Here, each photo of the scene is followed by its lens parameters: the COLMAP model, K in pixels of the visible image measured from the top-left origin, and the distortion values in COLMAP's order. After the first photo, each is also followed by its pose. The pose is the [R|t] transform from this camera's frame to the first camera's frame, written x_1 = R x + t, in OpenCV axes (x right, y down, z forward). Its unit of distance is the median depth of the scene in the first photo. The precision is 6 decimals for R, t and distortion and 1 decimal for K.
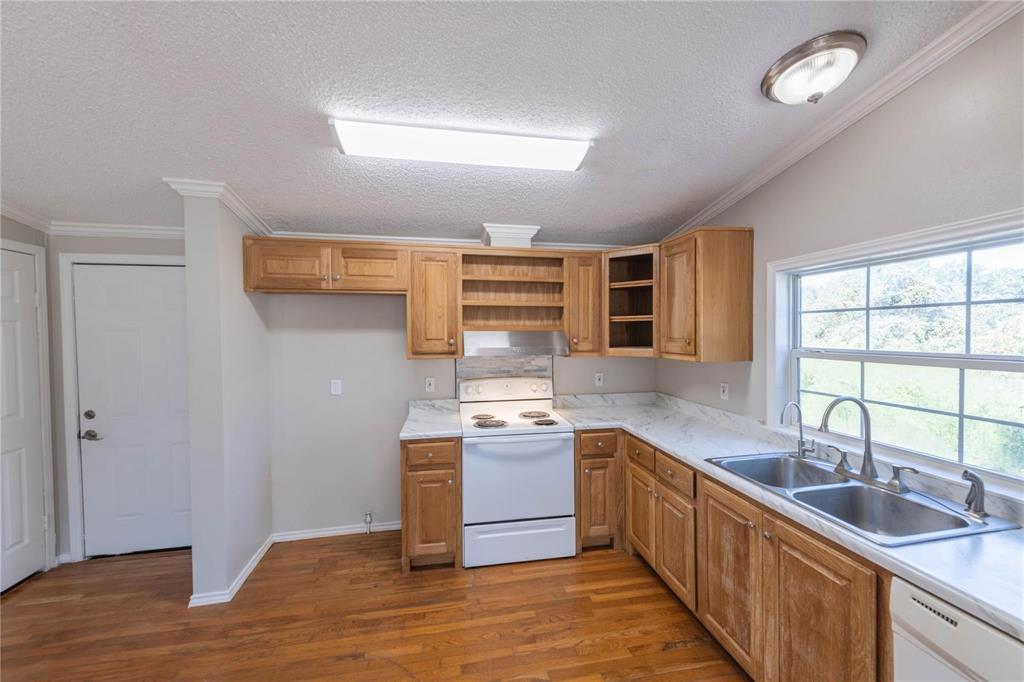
lens RADIAL K [[398.4, 0, 512.0], [0, 398.4, 341.0], [0, 0, 1]] dist [0.002801, 0.000033]
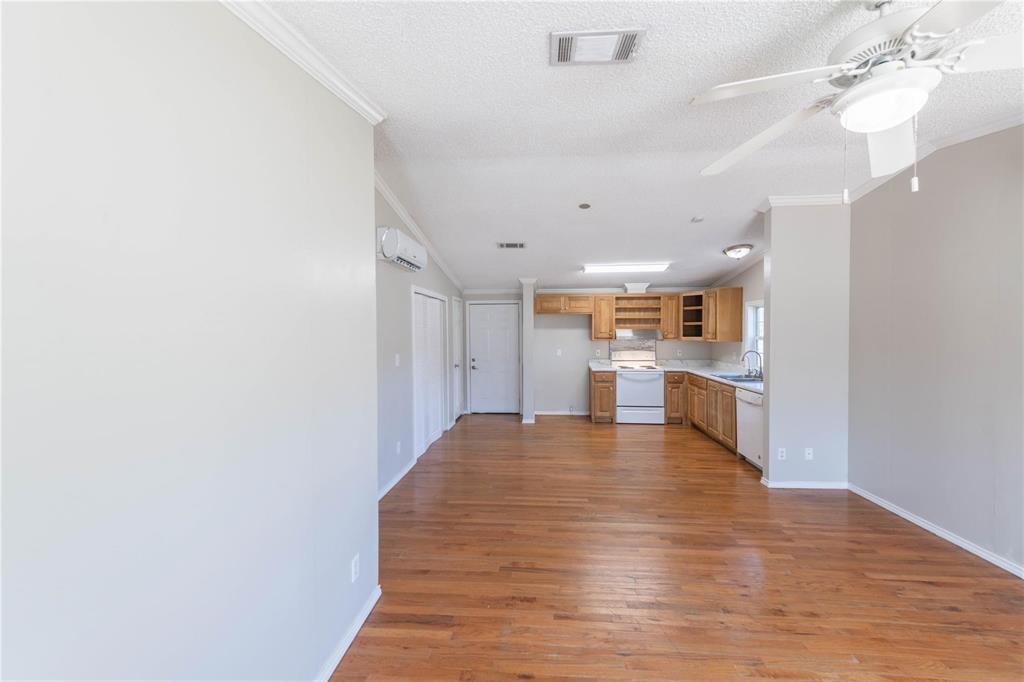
lens RADIAL K [[398.4, 0, 512.0], [0, 398.4, 341.0], [0, 0, 1]] dist [0.002801, 0.000033]
pose [[0.965471, 0.008597, -0.260368, -0.100045], [-0.006610, 0.999942, 0.008505, 0.030086], [0.260426, -0.006491, 0.965472, -1.485666]]
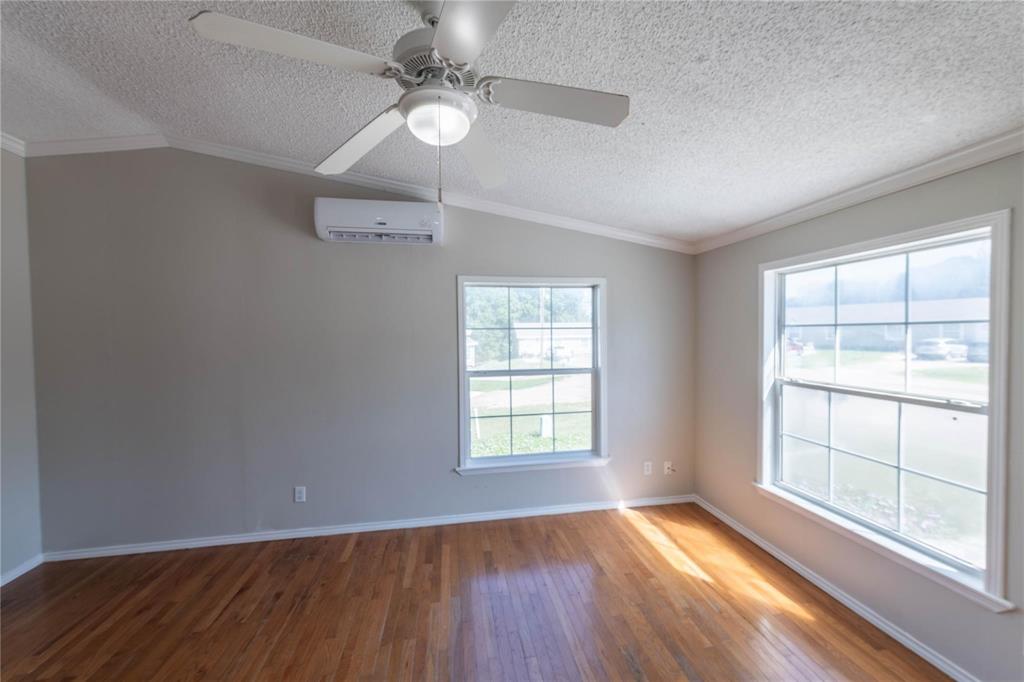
lens RADIAL K [[388.2, 0, 512.2], [0, 388.2, 344.1], [0, 0, 1]] dist [0.000225, -0.000097]
pose [[0.015185, -0.019851, 0.999688, -0.276769], [0.025838, 0.999477, 0.019455, 0.012834], [-0.999551, 0.025535, 0.015690, -1.047537]]
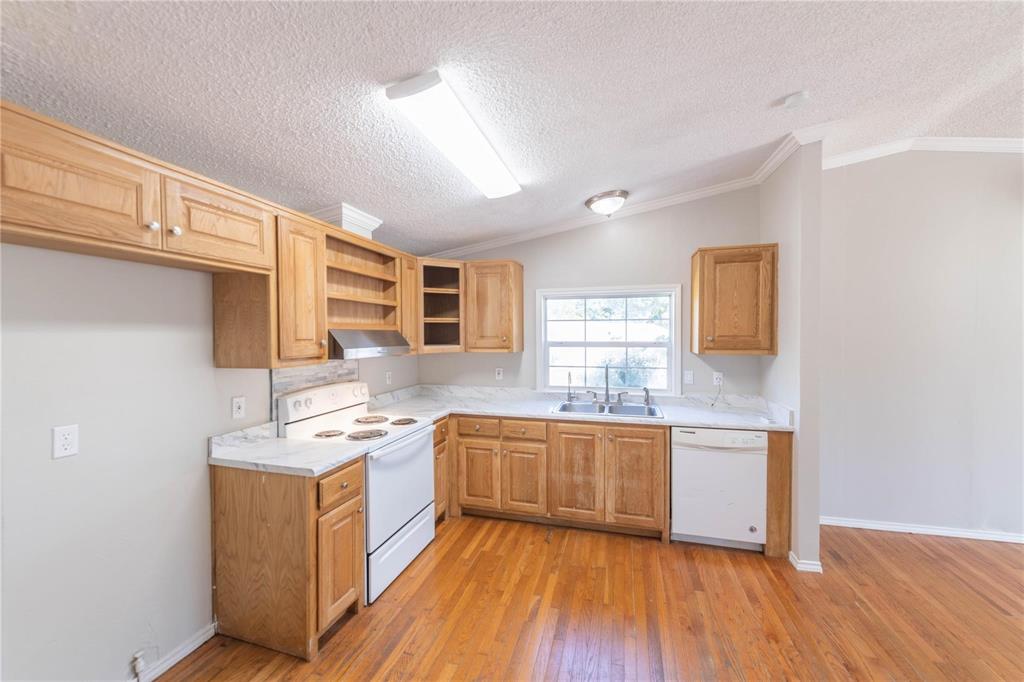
lens RADIAL K [[400.8, 0, 518.6], [0, 400.8, 342.3], [0, 0, 1]] dist [0.001457, 0.000060]
pose [[0.430672, -0.018832, 0.902312, -0.700093], [0.021330, 0.999715, 0.010684, 0.001091], [-0.902256, 0.014646, 0.430951, 0.307854]]
